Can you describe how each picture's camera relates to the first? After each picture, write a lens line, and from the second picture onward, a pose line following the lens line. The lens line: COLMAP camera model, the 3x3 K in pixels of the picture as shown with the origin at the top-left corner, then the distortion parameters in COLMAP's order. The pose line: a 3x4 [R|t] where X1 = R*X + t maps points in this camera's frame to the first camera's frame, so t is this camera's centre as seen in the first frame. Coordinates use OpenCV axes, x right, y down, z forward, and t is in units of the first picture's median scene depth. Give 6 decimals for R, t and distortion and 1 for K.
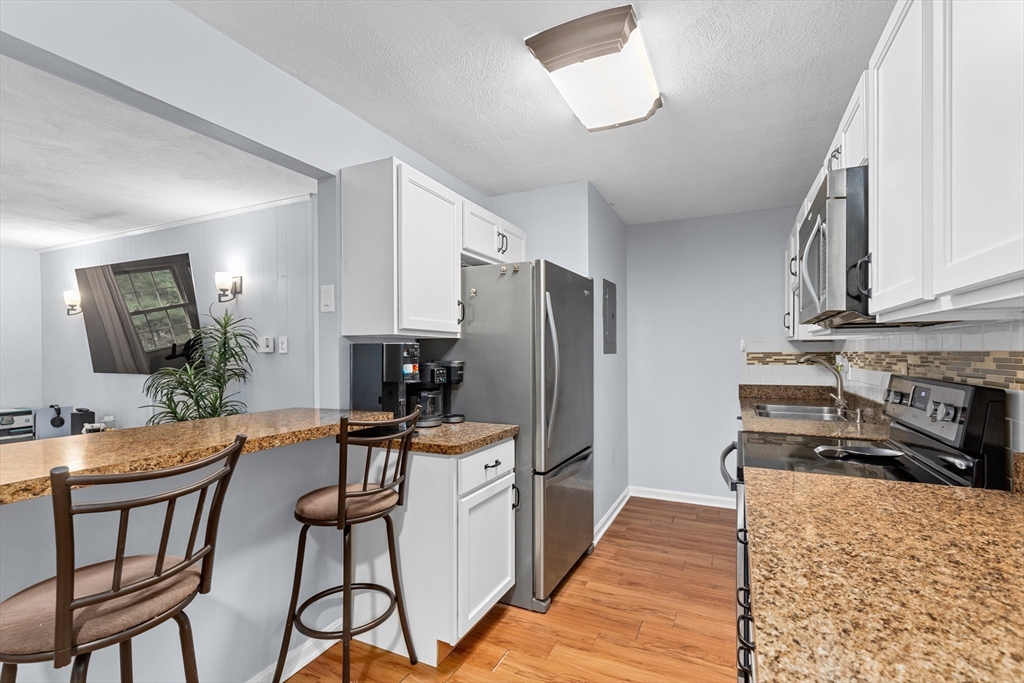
lens RADIAL K [[462.5, 0, 516.2], [0, 462.5, 351.9], [0, 0, 1]] dist [0.003147, -0.000376]
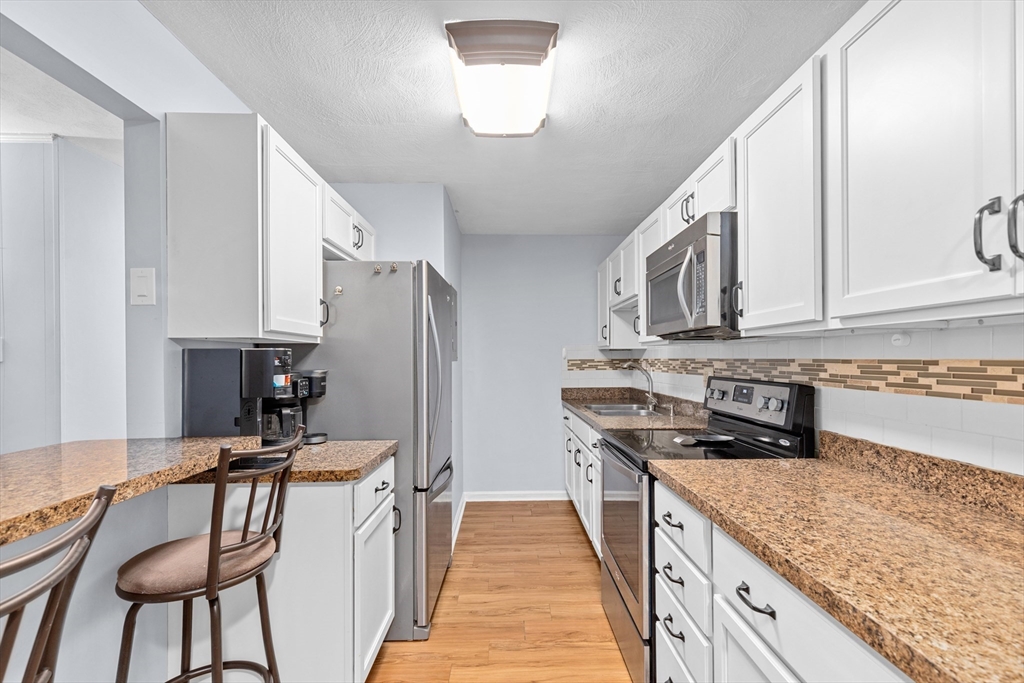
lens RADIAL K [[463.8, 0, 516.5], [0, 463.8, 355.7], [0, 0, 1]] dist [0.004097, -0.000183]
pose [[0.892554, 0.002097, 0.450935, -0.216576], [0.000986, 0.999978, -0.006601, -0.001261], [-0.450938, 0.006337, 0.892533, 0.086325]]
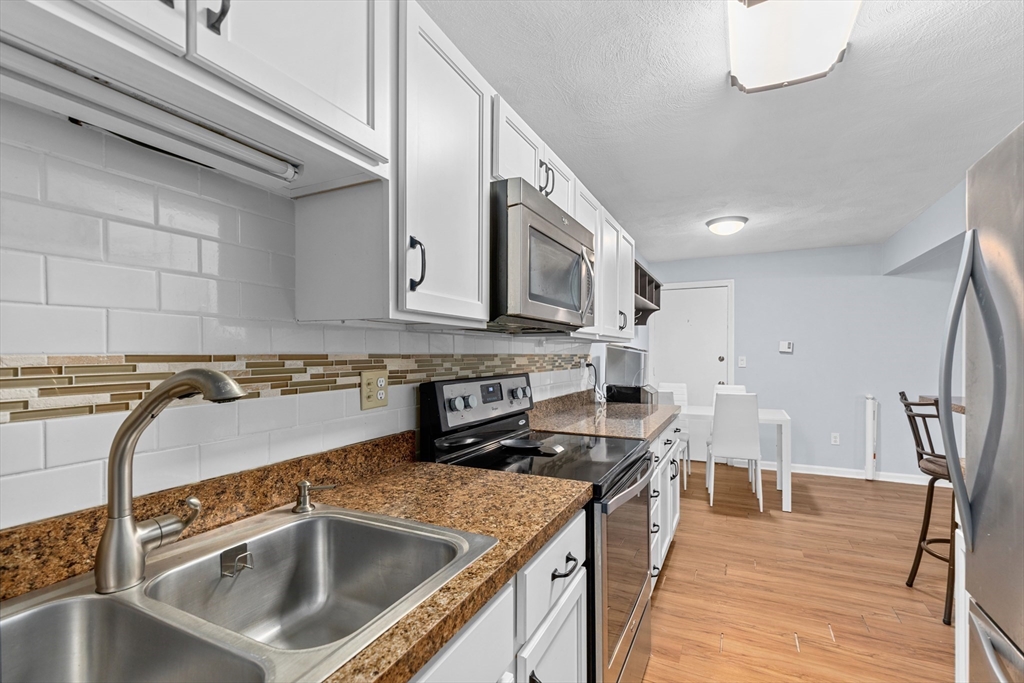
lens RADIAL K [[462.5, 0, 516.2], [0, 462.5, 351.9], [0, 0, 1]] dist [0.003147, -0.000376]
pose [[-0.999945, 0.002219, 0.010218, 0.590594], [0.002192, 0.999994, -0.002632, -0.002386], [-0.010224, -0.002610, -0.999944, 1.628198]]
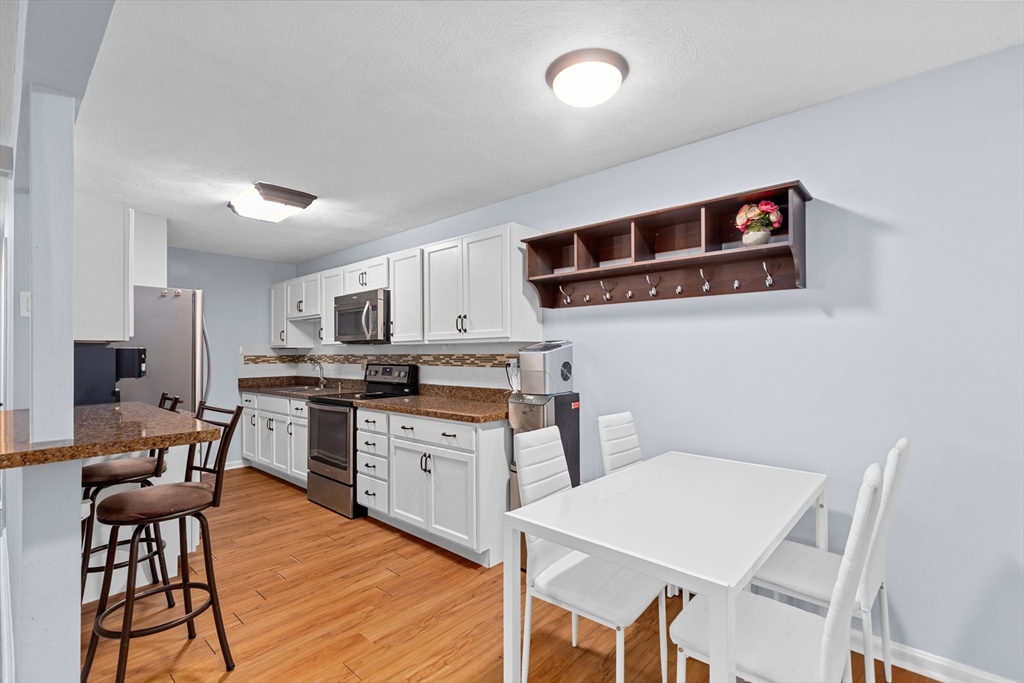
lens RADIAL K [[460.2, 0, 513.9], [0, 460.2, 348.7], [0, 0, 1]] dist [0.016295, -0.000075]
pose [[0.285777, 0.012066, 0.958220, -1.117459], [0.003556, 0.999900, -0.013651, 0.004422], [-0.958290, 0.007309, 0.285706, -0.360562]]
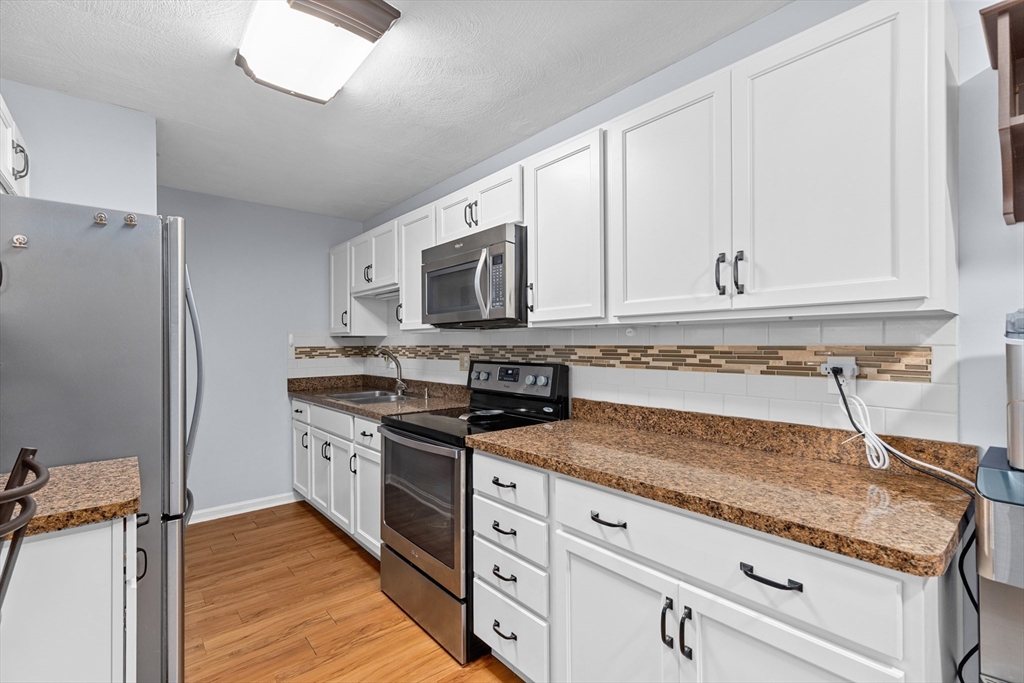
lens RADIAL K [[462.1, 0, 512.0], [0, 462.1, 341.5], [0, 0, 1]] dist [0.013488, -0.000459]
pose [[0.412439, 0.006520, 0.910962, -0.424494], [0.003214, 0.999958, -0.008612, -0.000227], [-0.910979, 0.006480, 0.412401, 0.246994]]
